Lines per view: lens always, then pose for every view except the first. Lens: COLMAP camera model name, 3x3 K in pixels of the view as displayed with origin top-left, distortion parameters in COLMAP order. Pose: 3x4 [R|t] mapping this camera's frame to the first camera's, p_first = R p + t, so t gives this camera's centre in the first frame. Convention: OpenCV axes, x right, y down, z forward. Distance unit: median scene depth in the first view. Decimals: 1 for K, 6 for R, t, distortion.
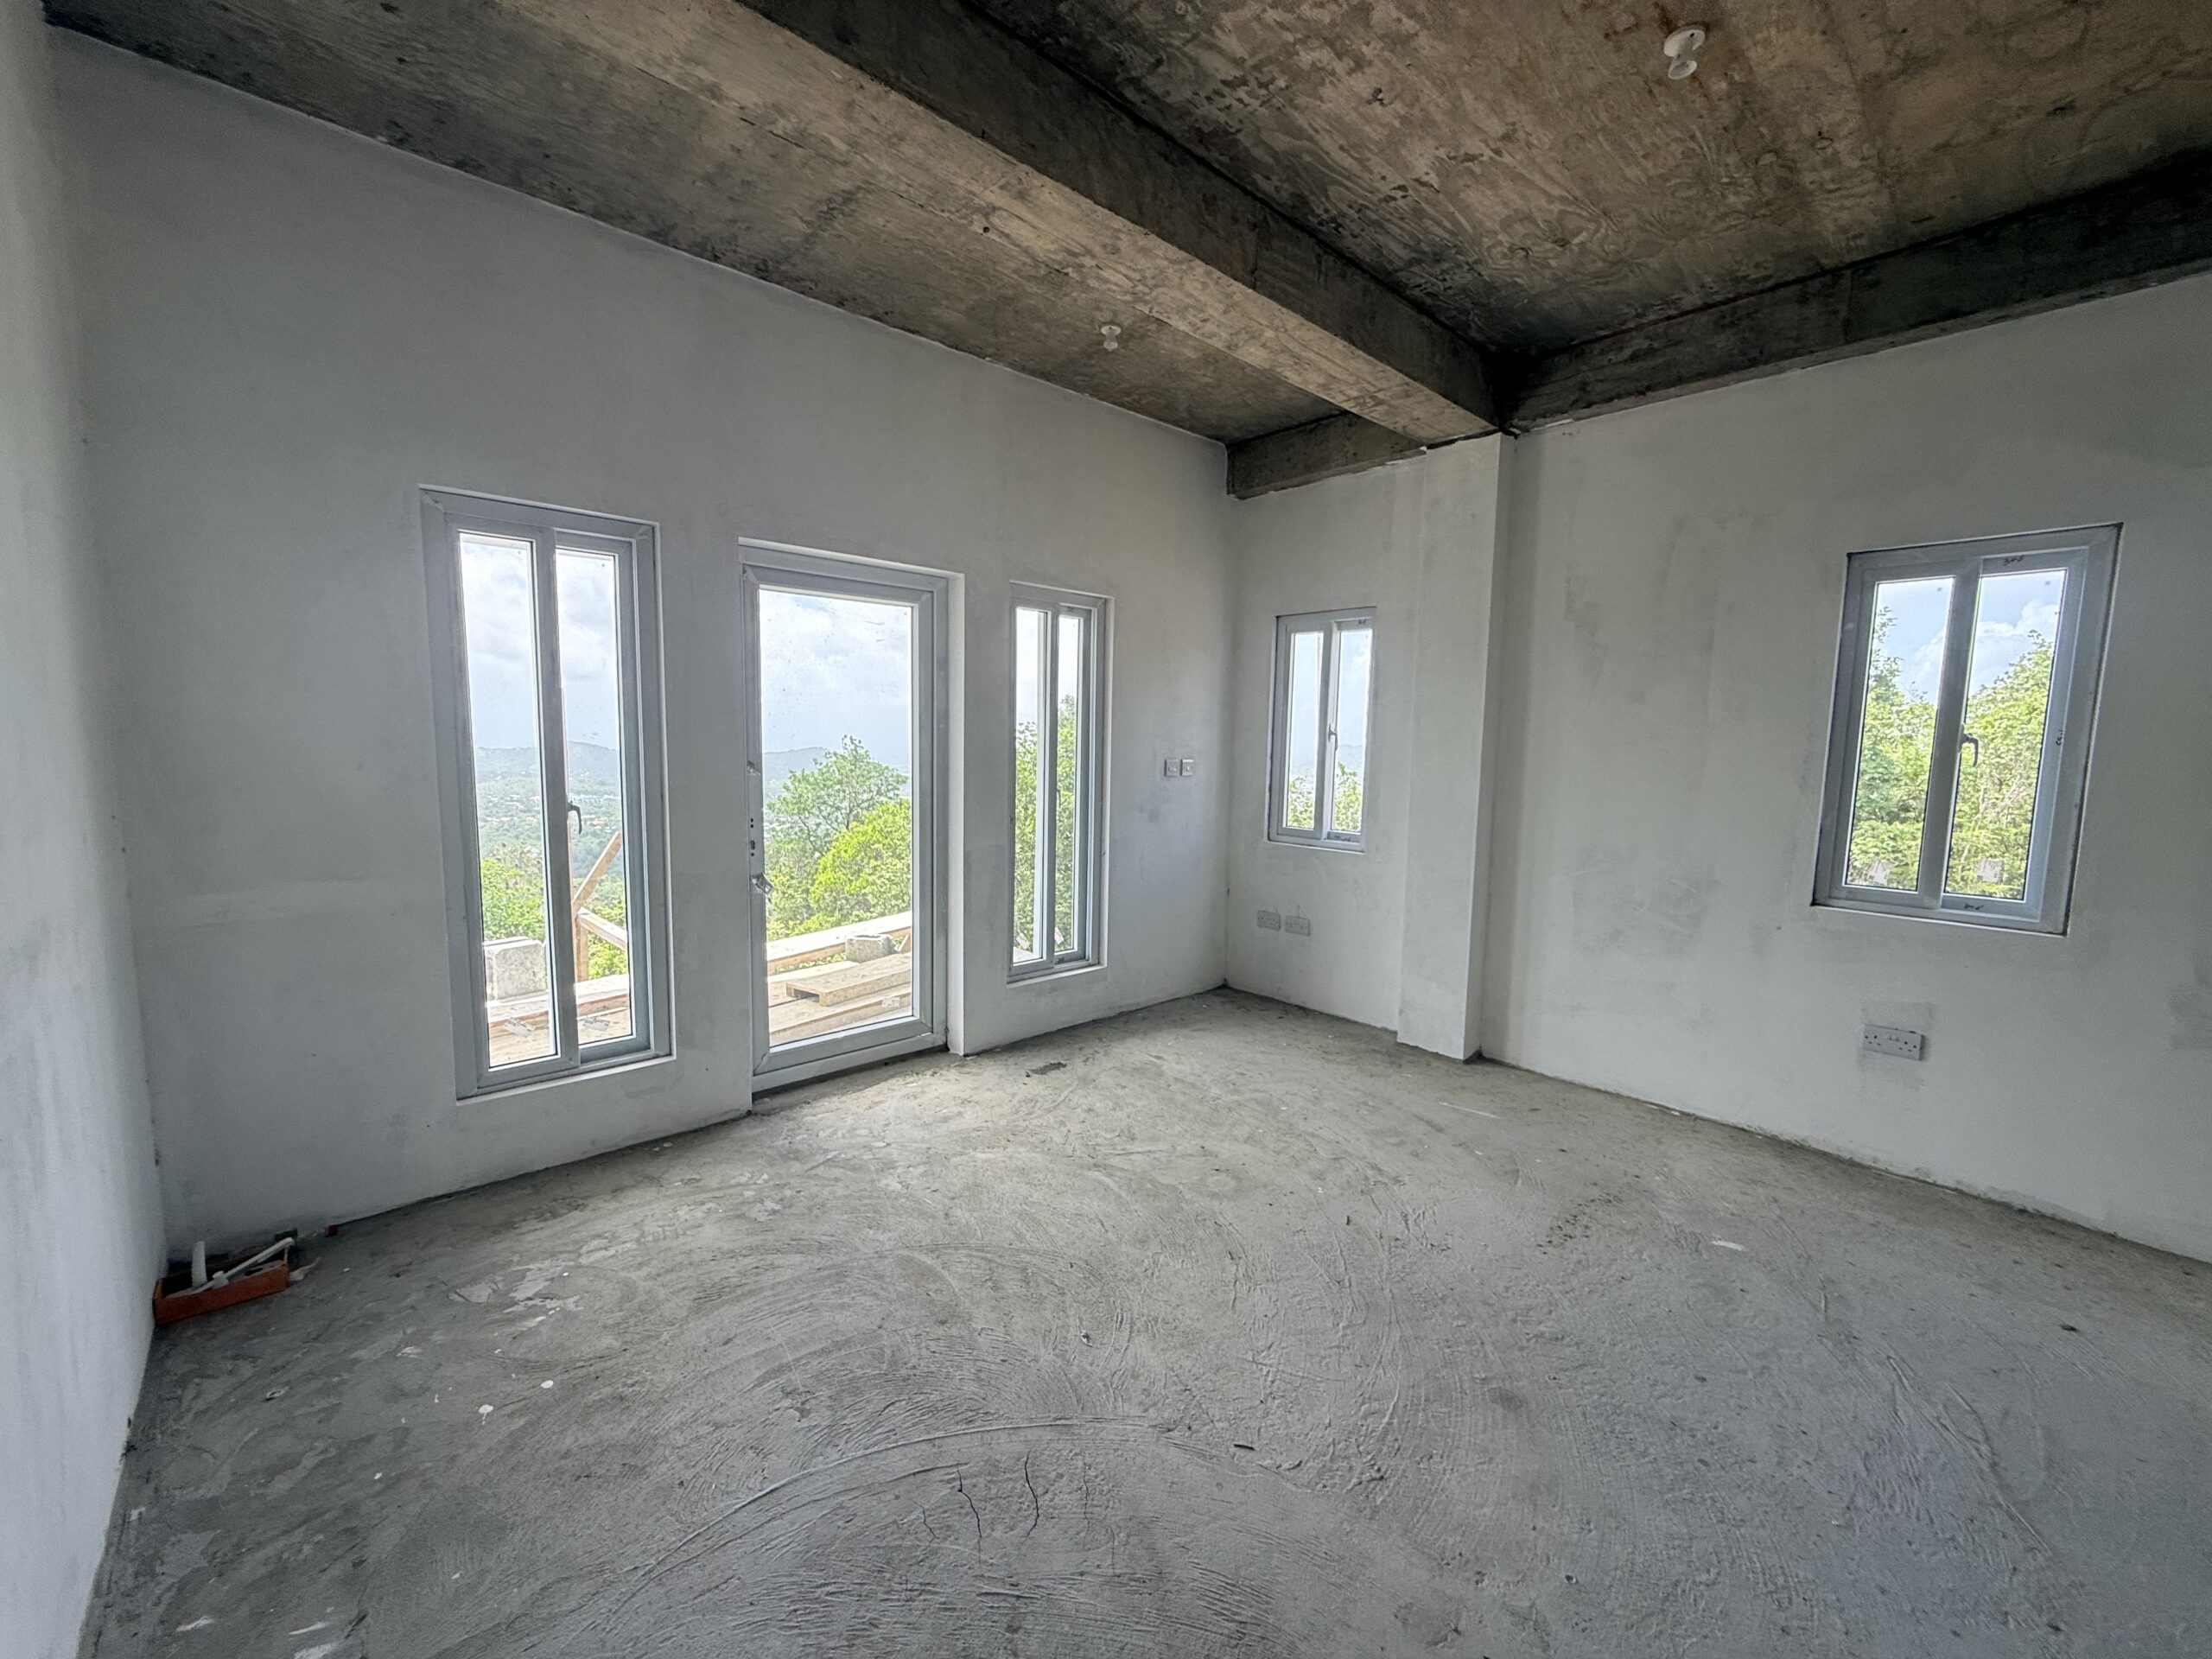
lens RADIAL K [[885.0, 0, 1101.6], [0, 885.0, 833.7], [0, 0, 1]] dist [-0.001127, -0.000112]
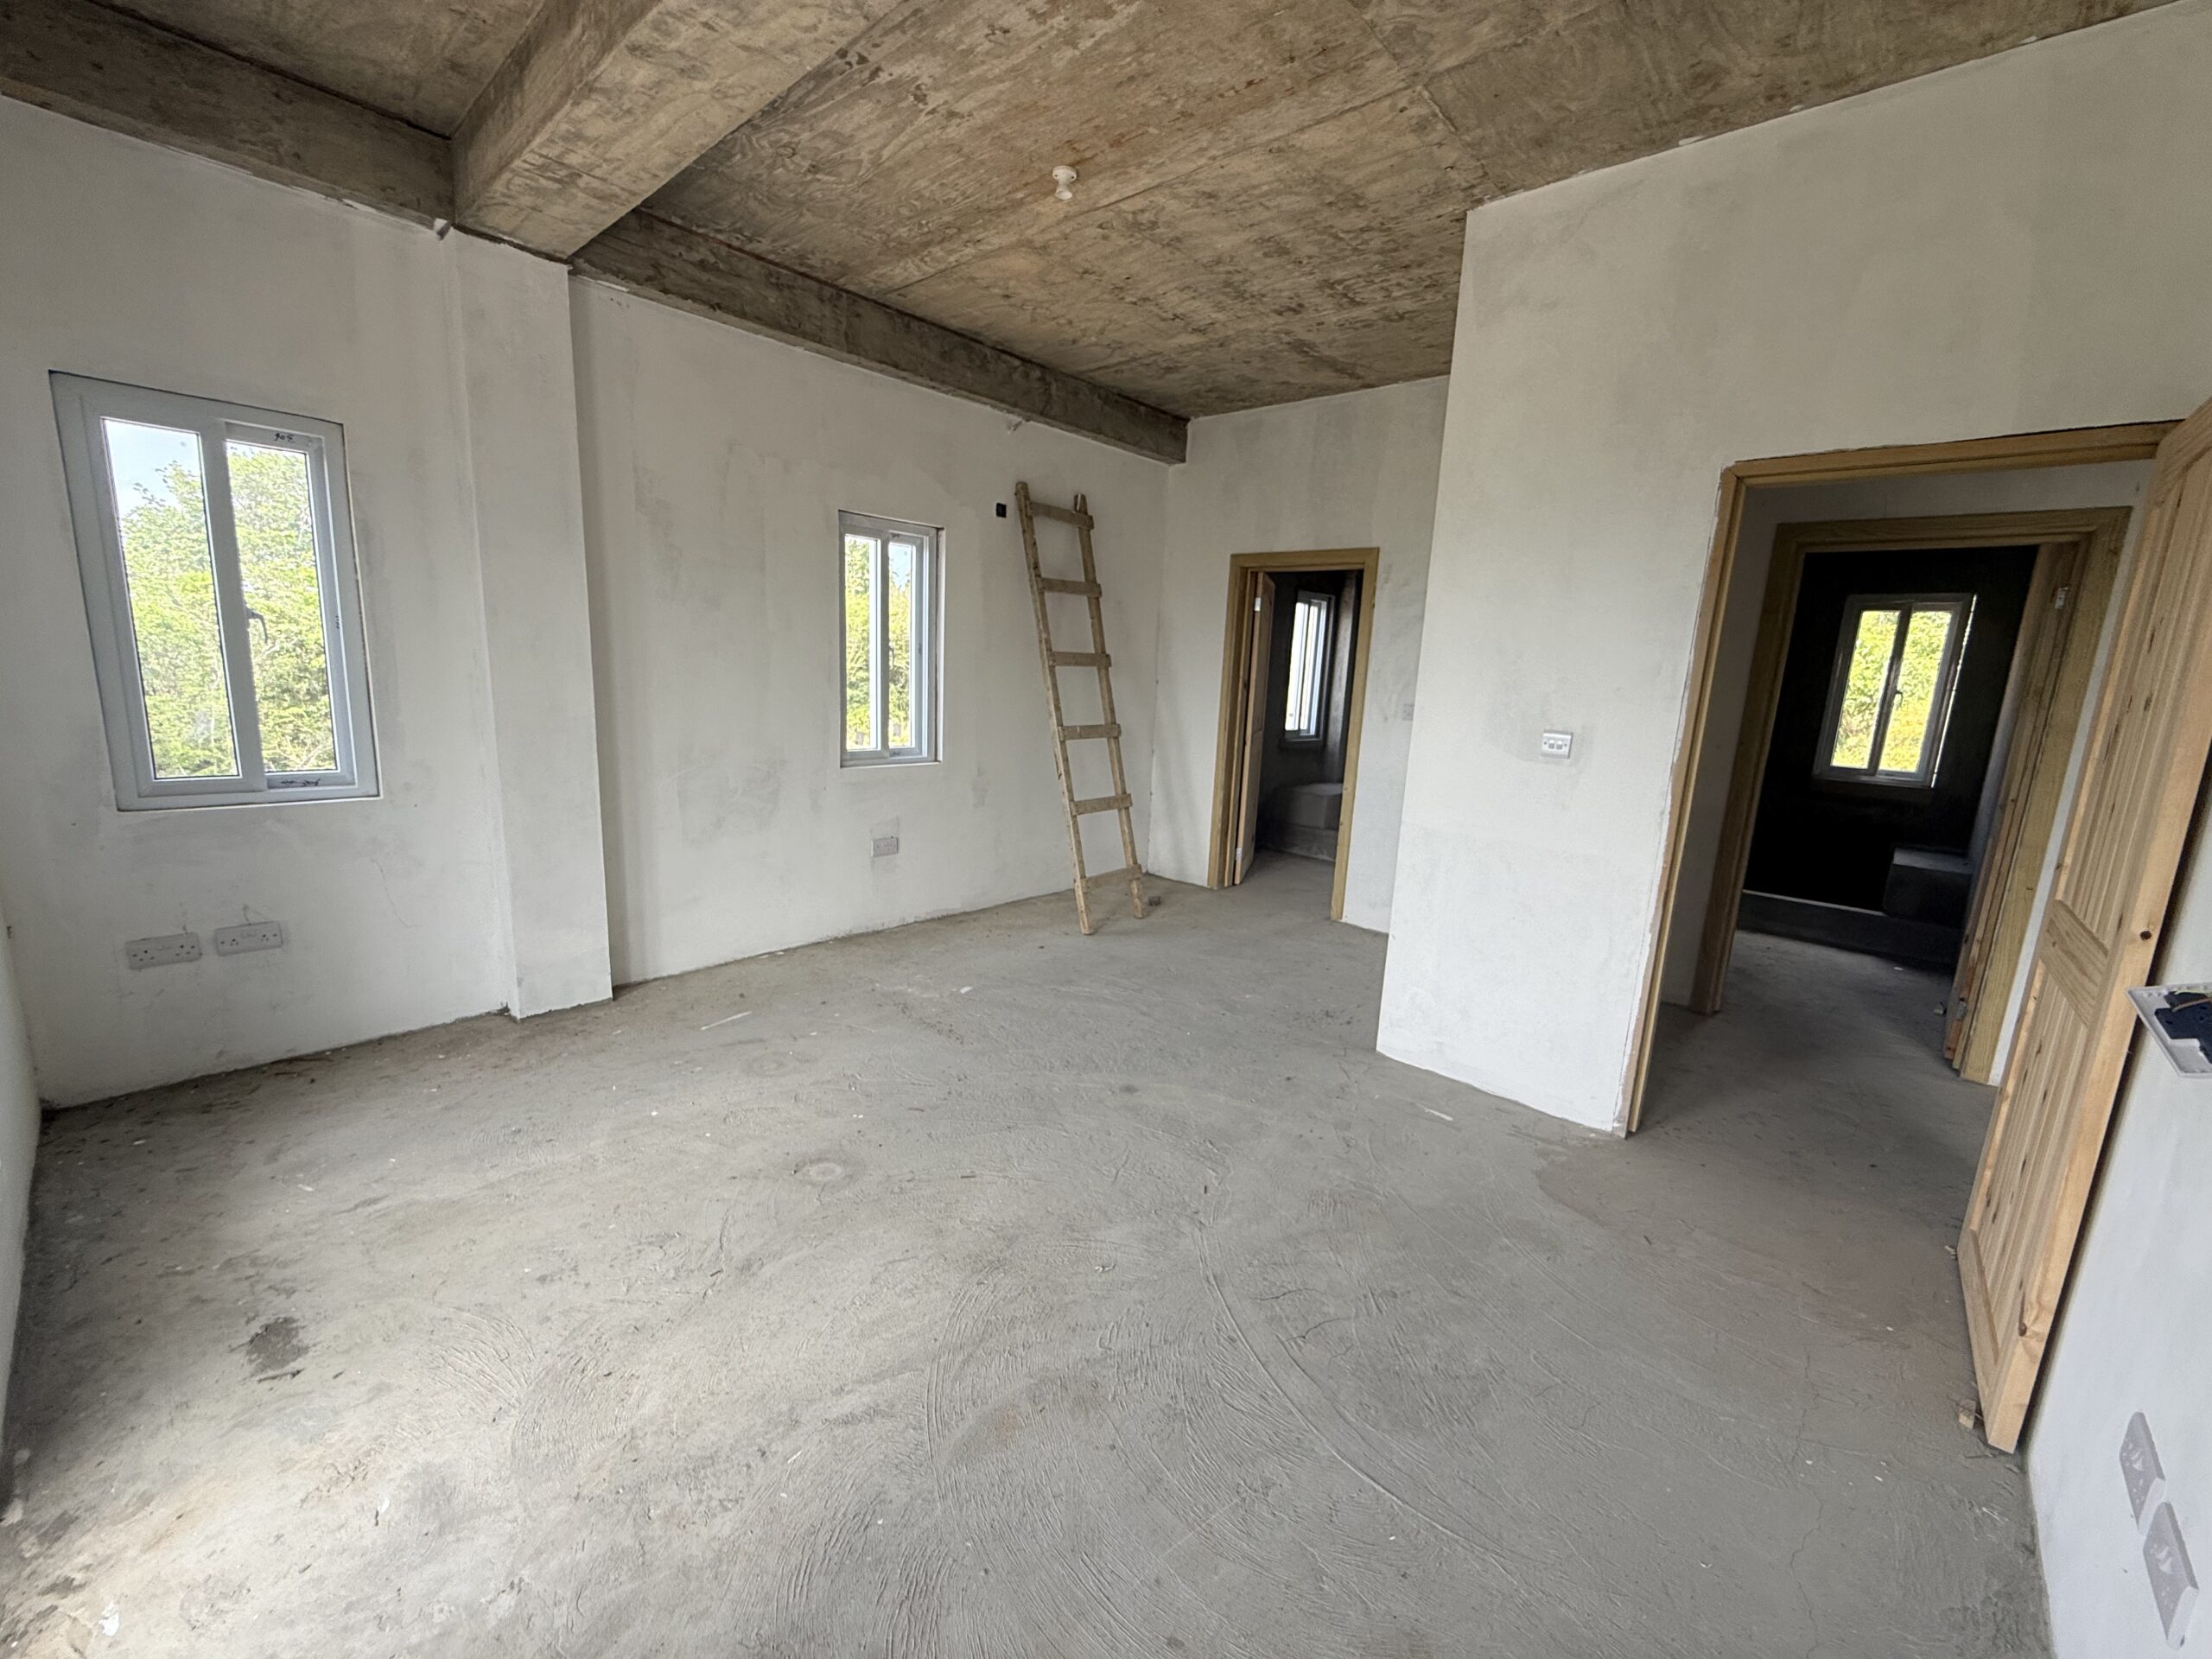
lens RADIAL K [[885.0, 0, 1101.6], [0, 885.0, 833.7], [0, 0, 1]] dist [-0.001127, -0.000112]
pose [[-0.087980, -0.210838, 0.973554, -0.593931], [0.057073, 0.974671, 0.216238, -0.092824], [-0.994486, 0.074589, -0.073718, 0.680636]]
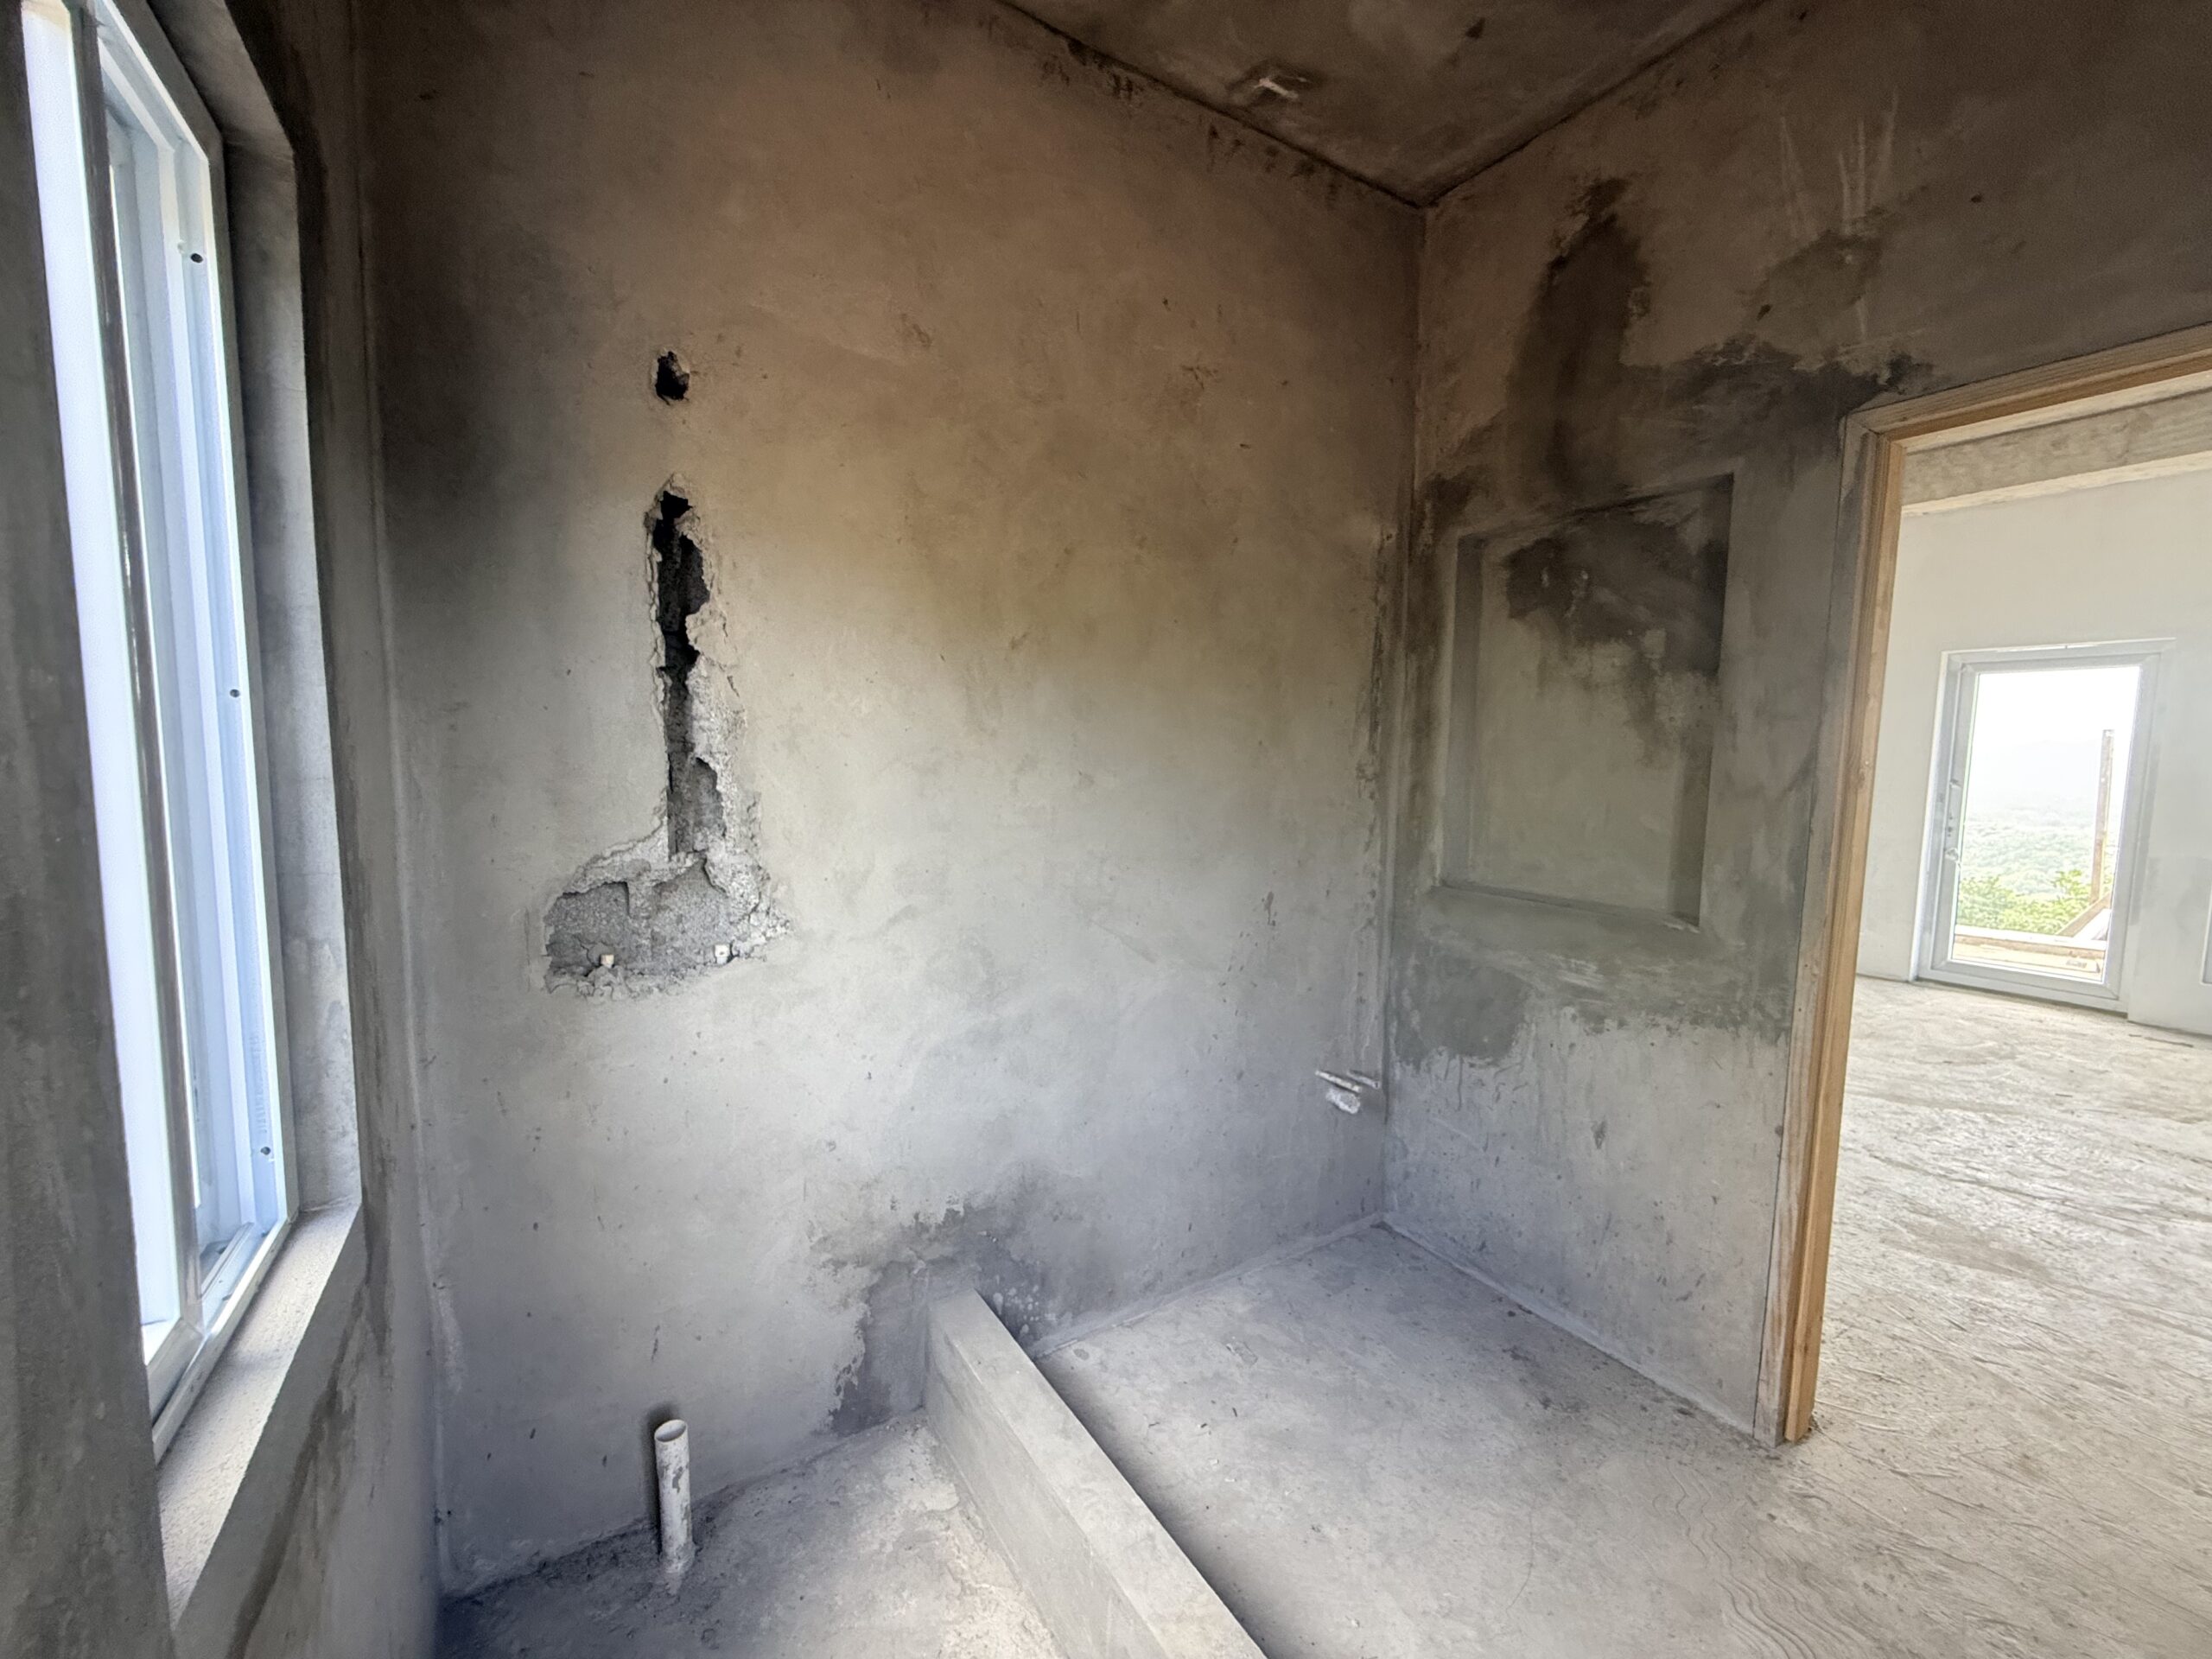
lens RADIAL K [[885.0, 0, 1101.6], [0, 885.0, 833.7], [0, 0, 1]] dist [-0.001127, -0.000112]
pose [[-0.185713, 0.073072, -0.979883, 1.601754], [-0.119969, 0.988084, 0.096421, 0.053324], [0.975253, 0.135463, -0.174734, -0.275054]]
